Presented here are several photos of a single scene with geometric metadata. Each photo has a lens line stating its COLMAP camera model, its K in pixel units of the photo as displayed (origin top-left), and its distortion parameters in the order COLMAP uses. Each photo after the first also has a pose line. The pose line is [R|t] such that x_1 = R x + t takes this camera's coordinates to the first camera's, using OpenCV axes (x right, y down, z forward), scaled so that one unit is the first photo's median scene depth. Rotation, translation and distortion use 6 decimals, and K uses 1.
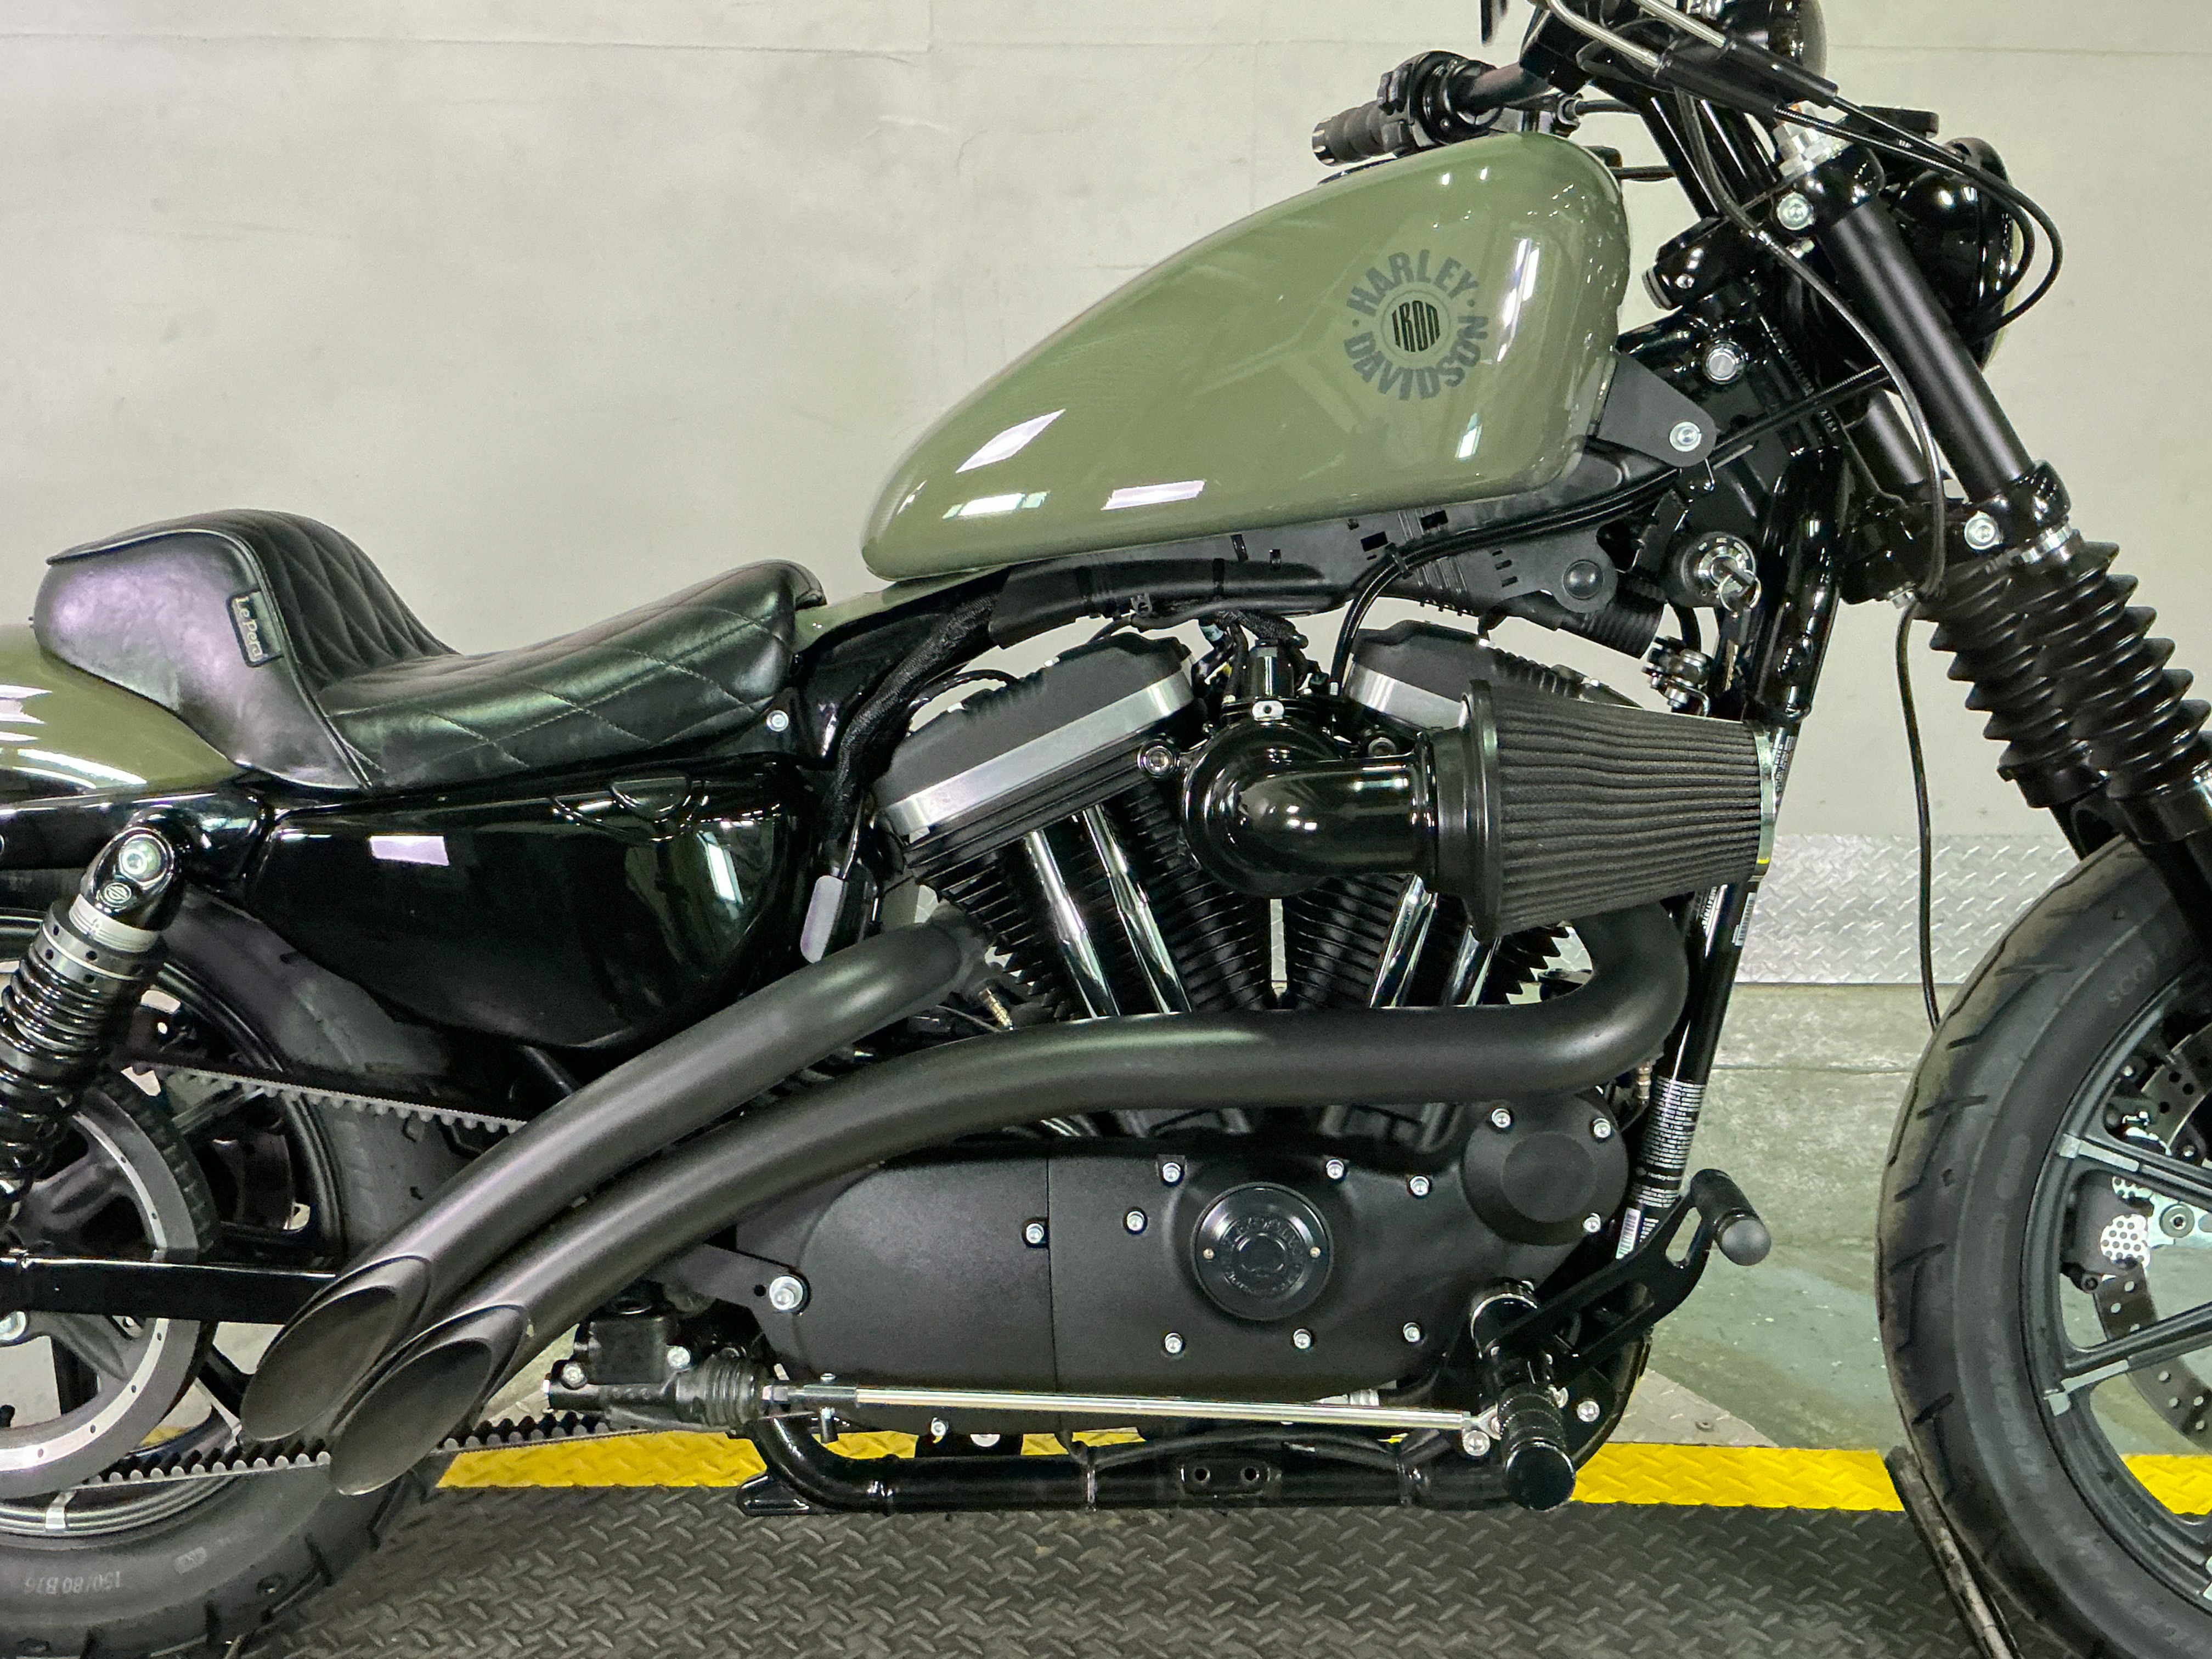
lens RADIAL K [[2291.3, 0, 1109.3], [0, 2291.3, 834.8], [0, 0, 1]] dist [0.023891, 0.000000]
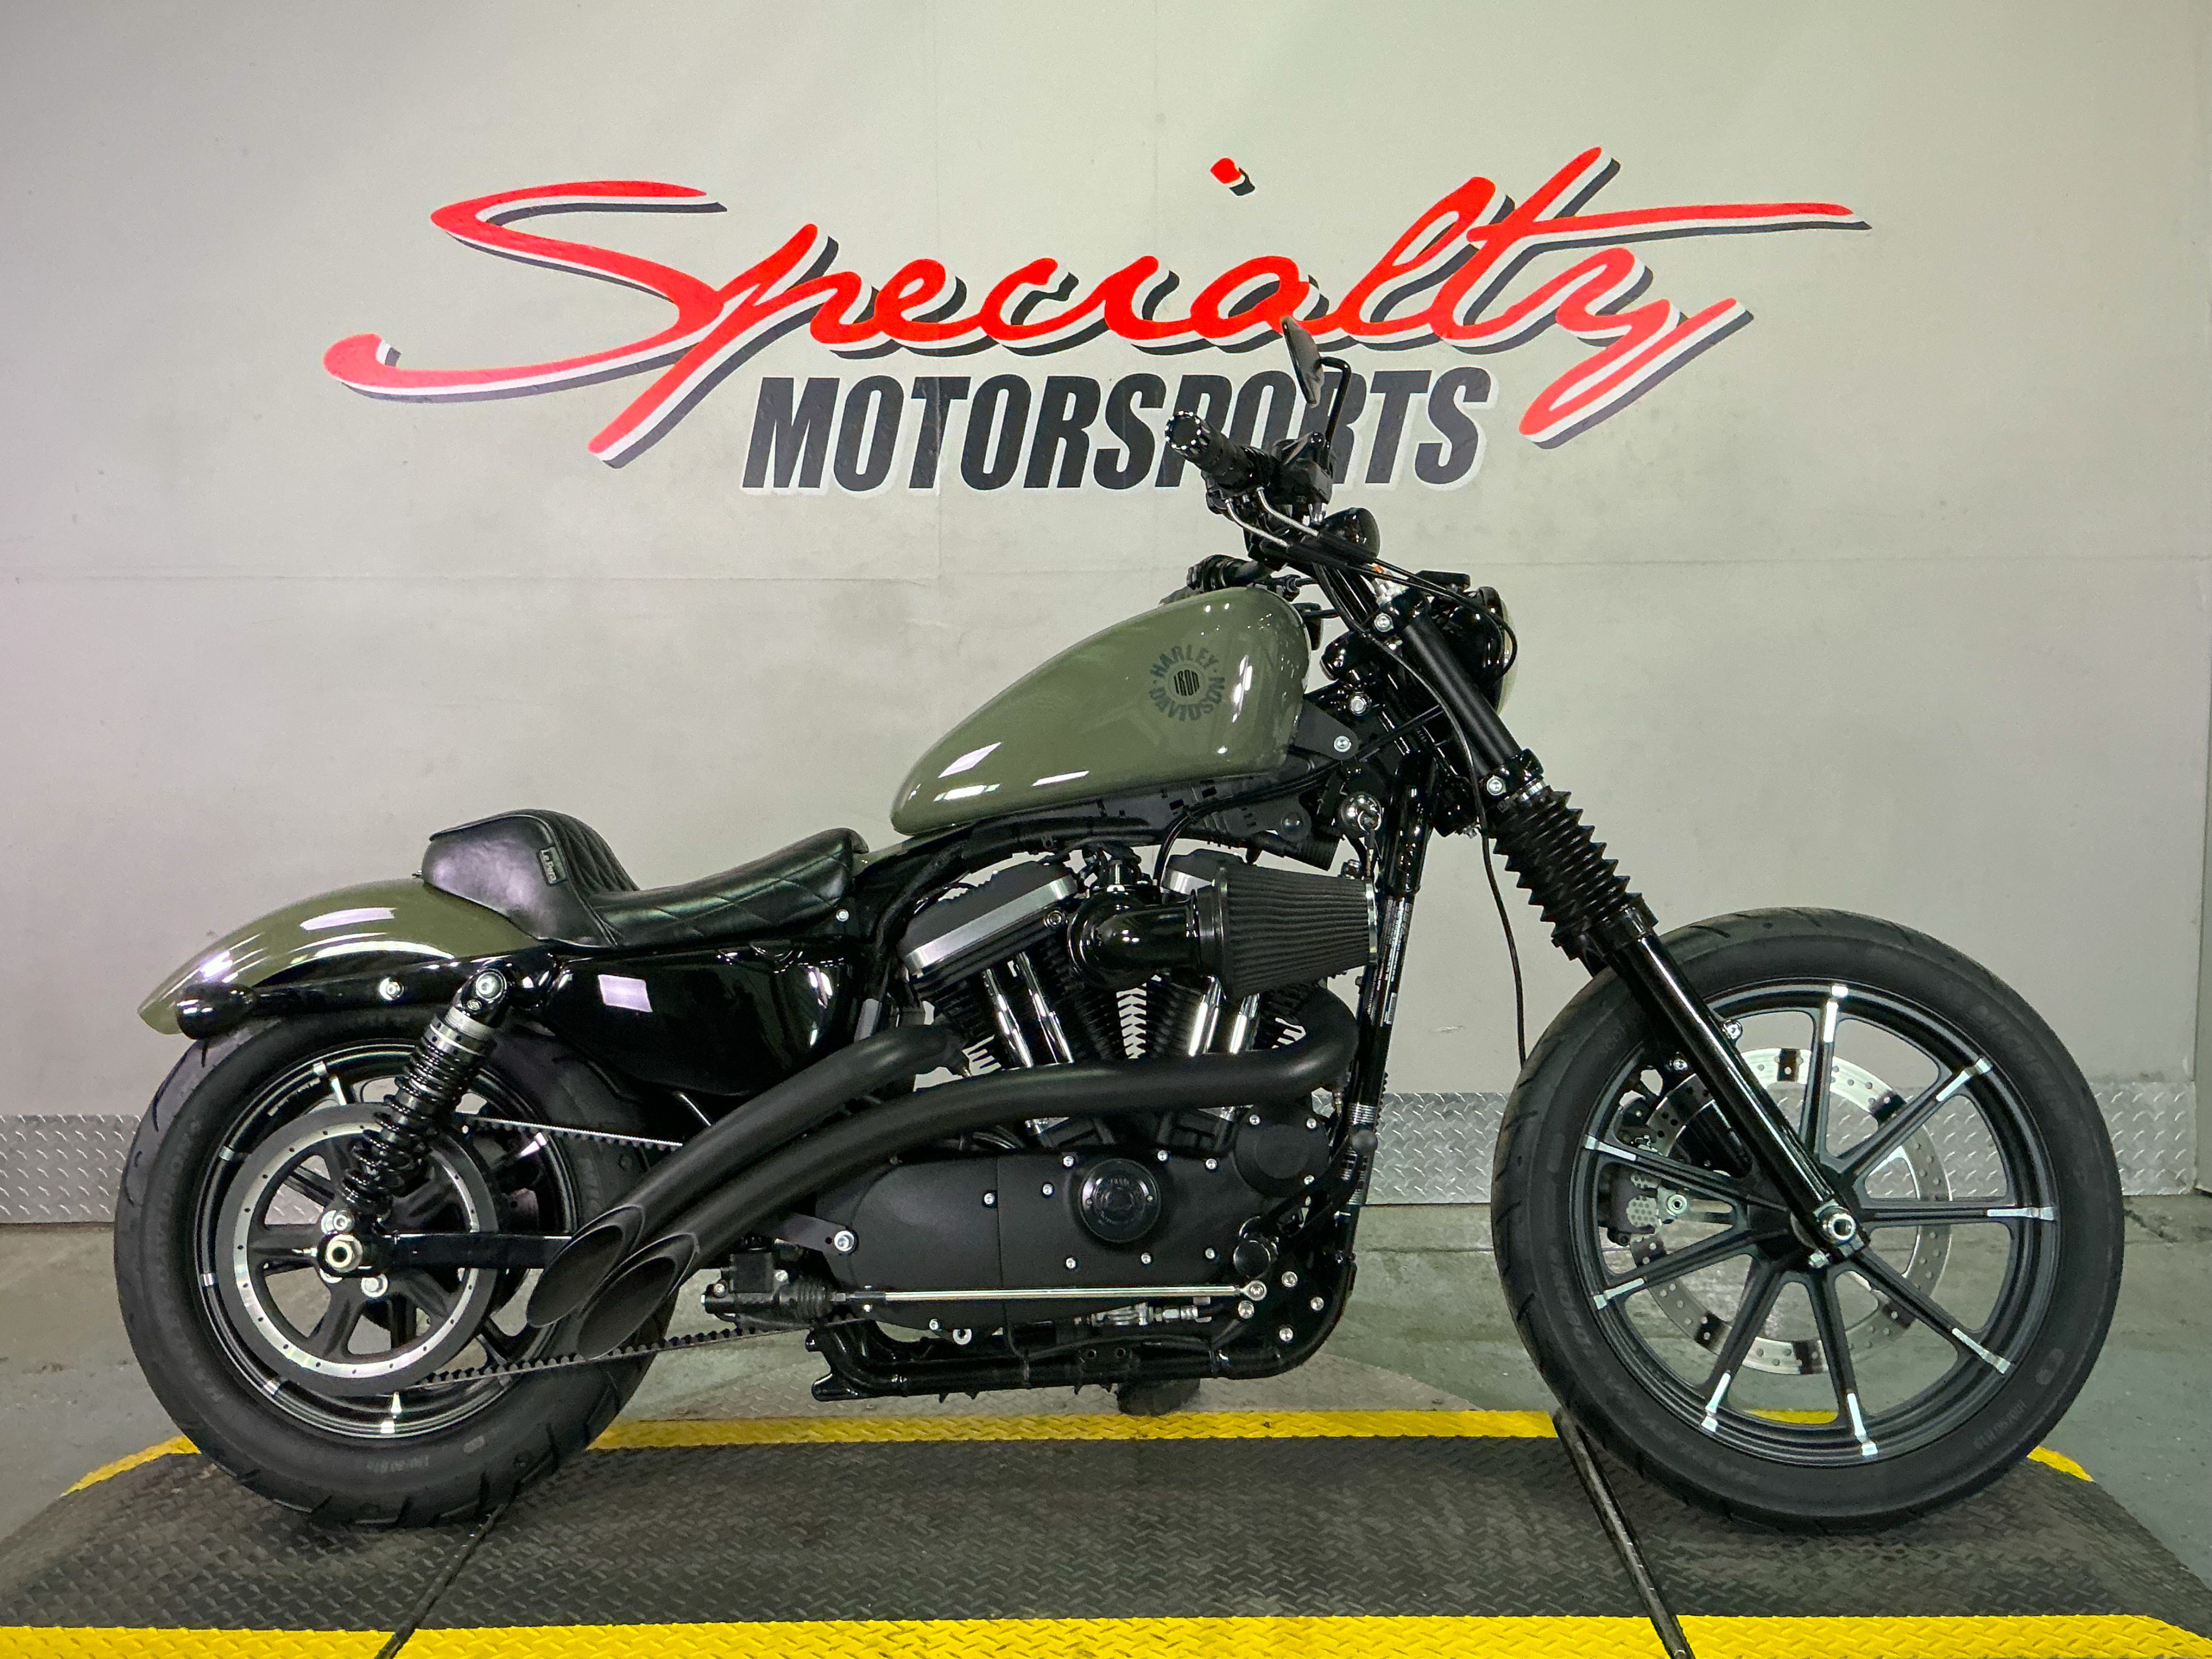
lens RADIAL K [[2048.6, 0, 1123.5], [0, 2048.6, 808.8], [0, 0, 1]] dist [0.027742, 0.000000]
pose [[0.999794, -0.019037, 0.006984, 0.061614], [0.020140, 0.972341, -0.232695, 0.244110], [-0.002362, 0.232788, 0.972525, -0.555612]]
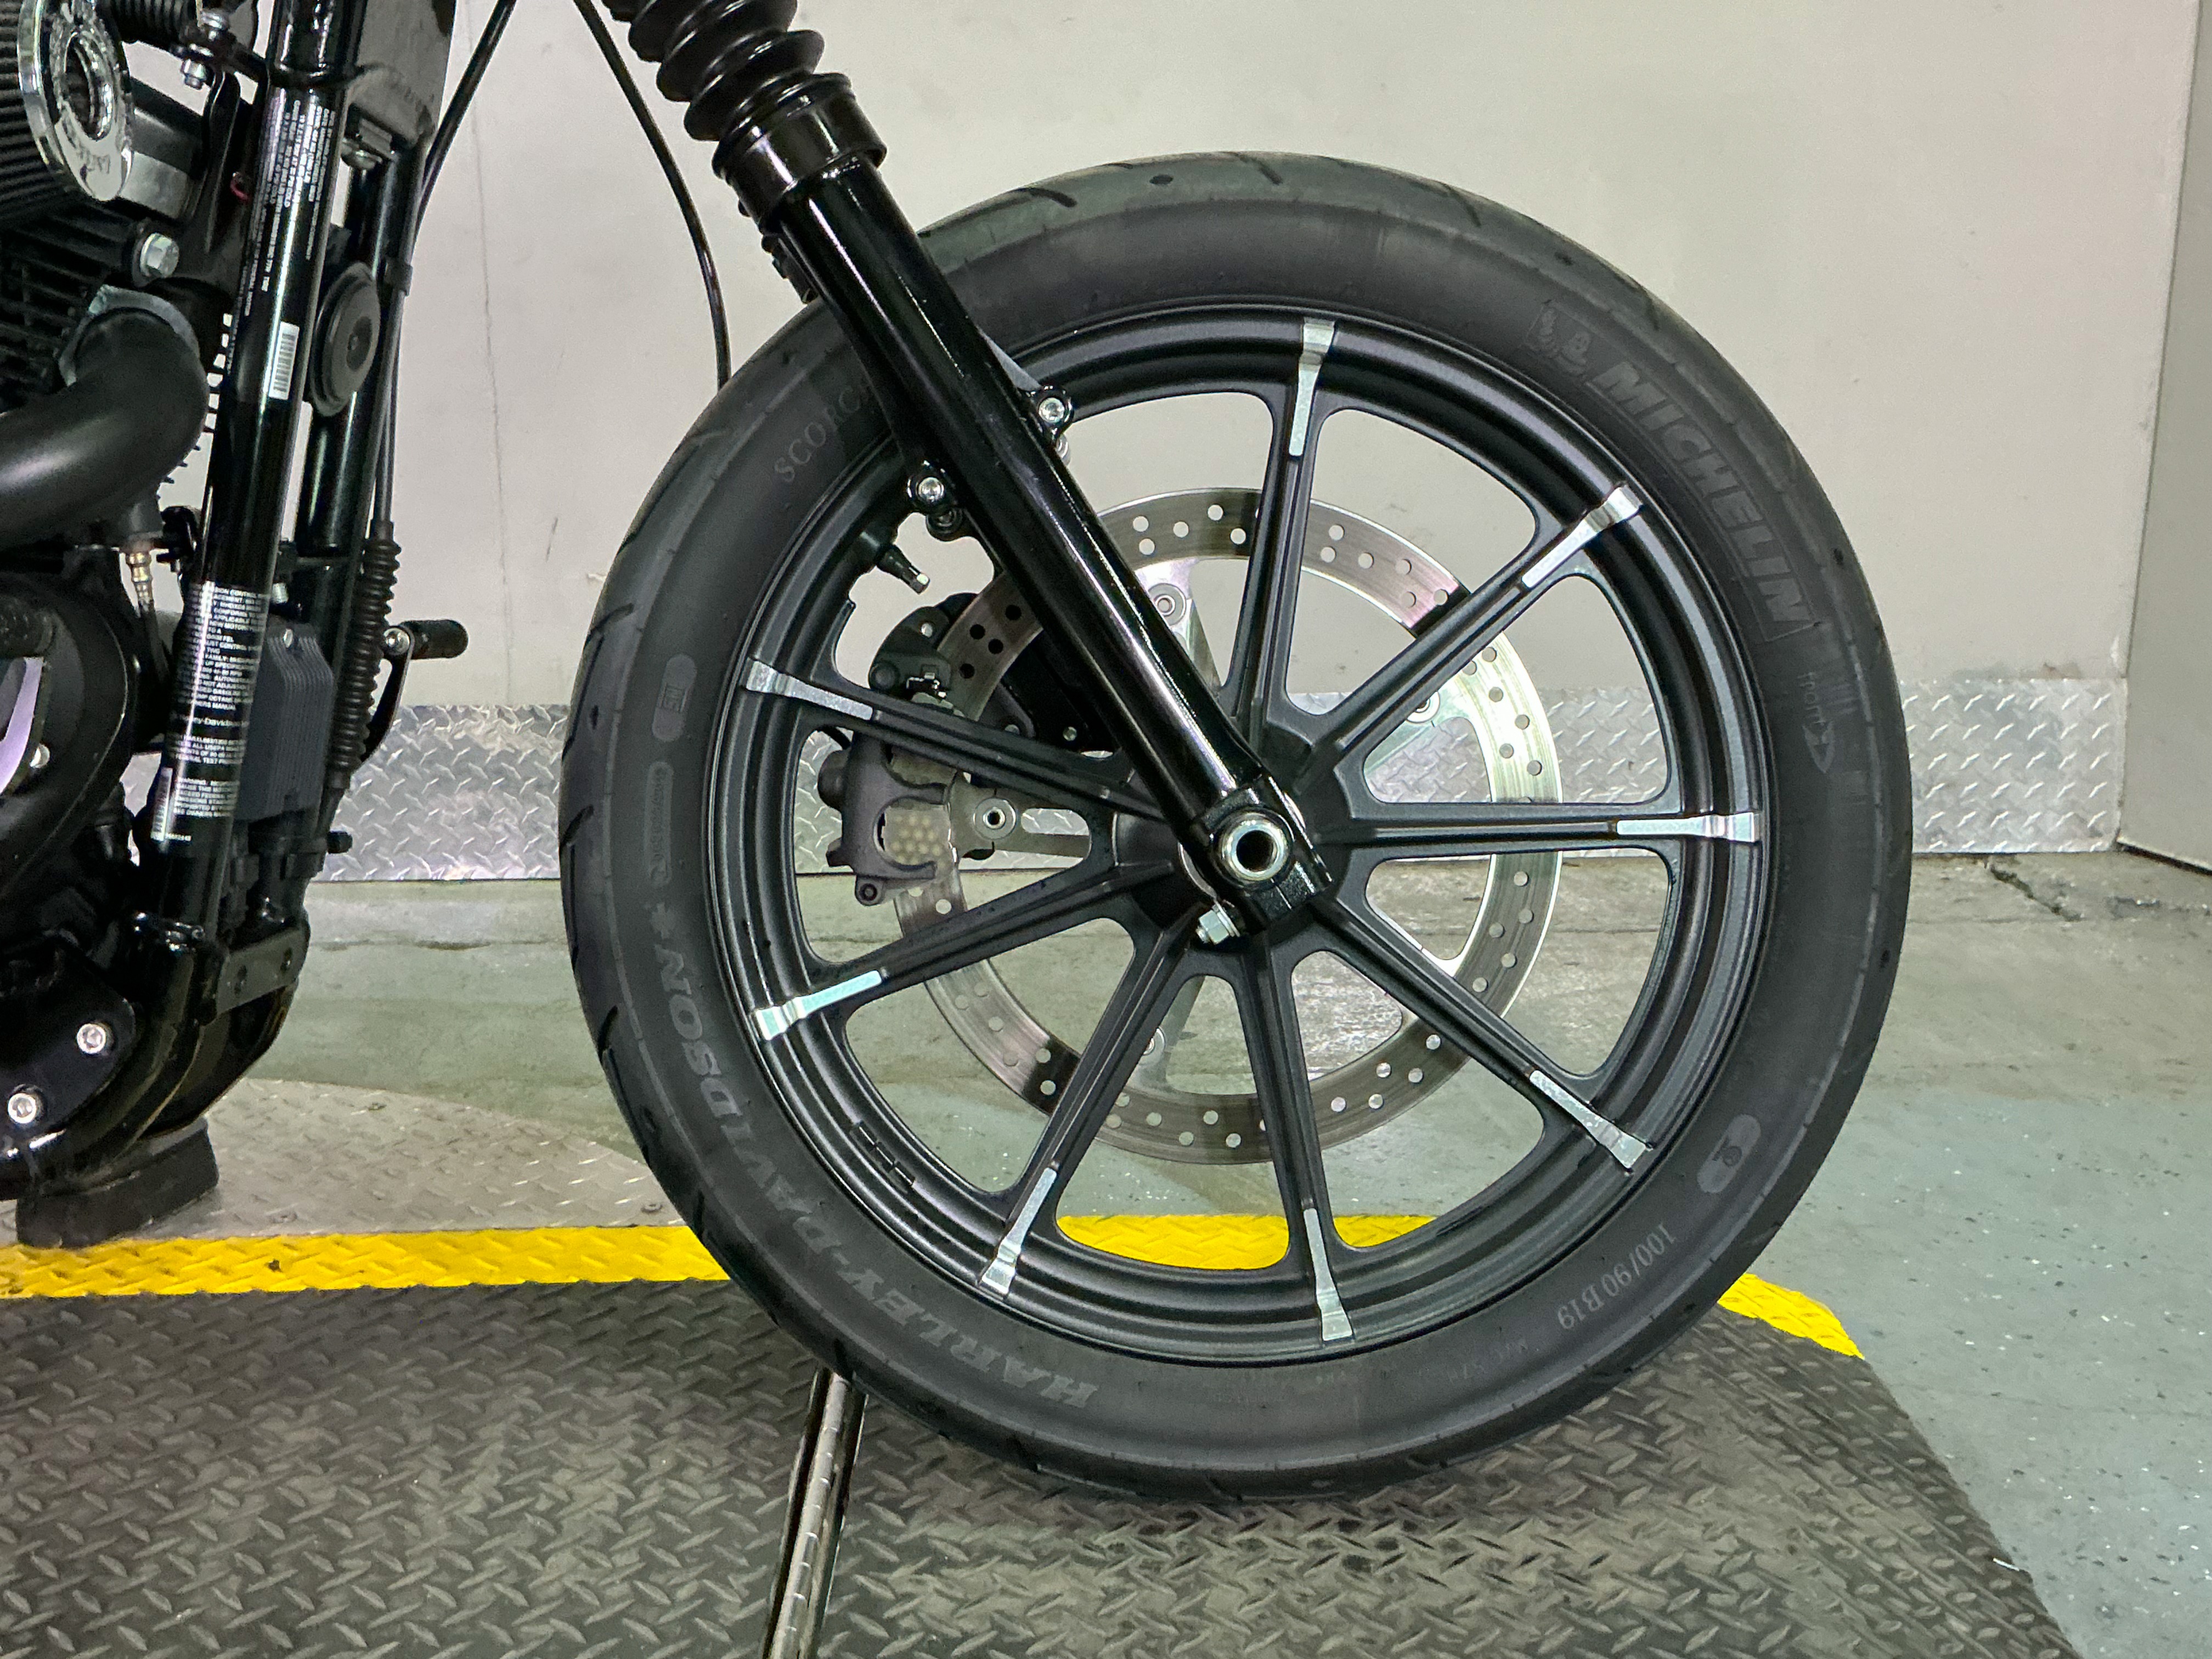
lens RADIAL K [[2291.3, 0, 1089.6], [0, 2291.3, 774.9], [0, 0, 1]] dist [0.023891, 0.000000]
pose [[0.998866, -0.015931, 0.044855, 0.496012], [0.020407, 0.994659, -0.101177, 0.250041], [-0.043004, 0.101977, 0.993857, 0.236929]]
